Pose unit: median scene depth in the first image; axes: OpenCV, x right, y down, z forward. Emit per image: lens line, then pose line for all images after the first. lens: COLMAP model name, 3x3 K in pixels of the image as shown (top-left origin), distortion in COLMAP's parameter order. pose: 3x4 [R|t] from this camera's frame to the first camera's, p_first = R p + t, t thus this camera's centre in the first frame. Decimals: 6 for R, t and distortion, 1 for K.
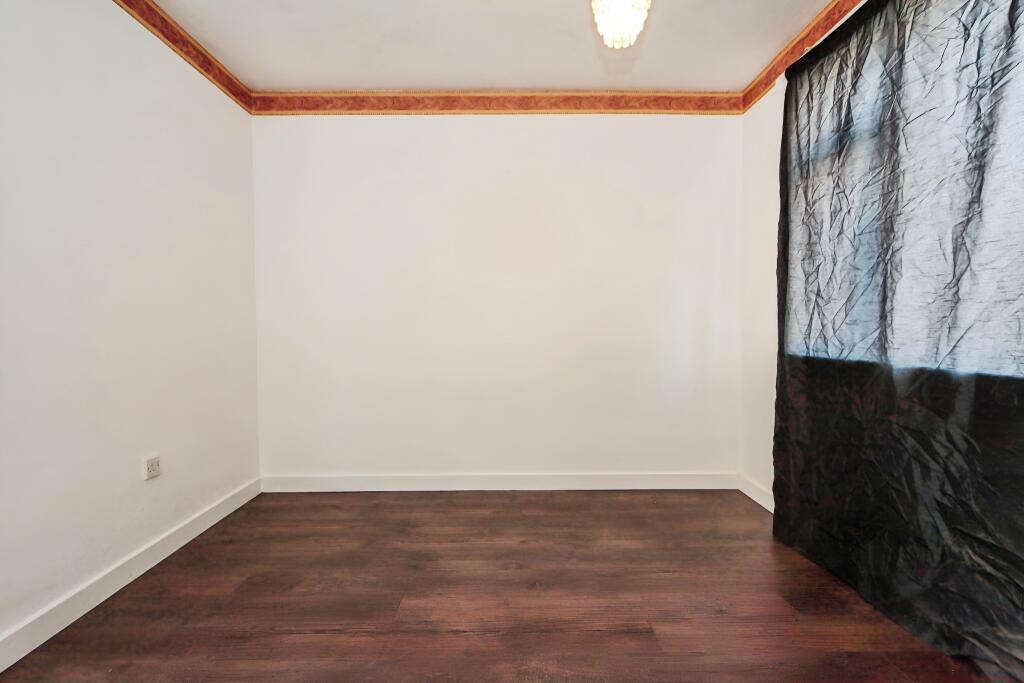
lens RADIAL K [[514.9, 0, 511.2], [0, 514.9, 344.7], [0, 0, 1]] dist [-0.014375, 0.006270]
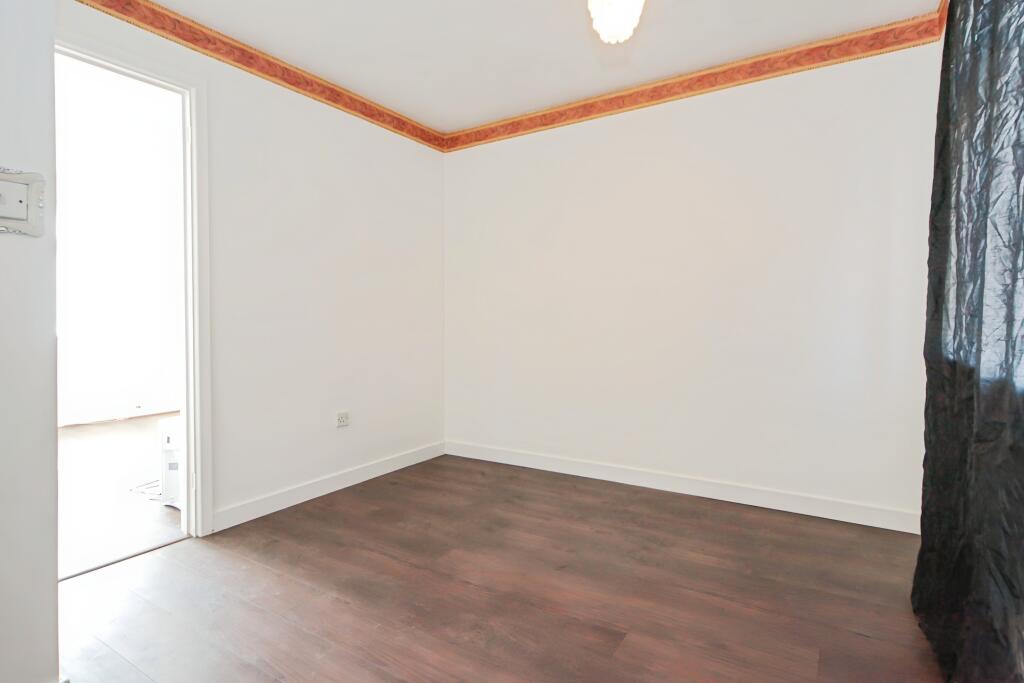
lens RADIAL K [[514.9, 0, 495.2], [0, 514.9, 316.1], [0, 0, 1]] dist [-0.014375, 0.006270]
pose [[0.836590, -0.005025, -0.547806, 0.371590], [-0.013849, 0.999444, -0.030318, -0.009349], [0.547654, 0.032950, 0.836056, 0.020869]]
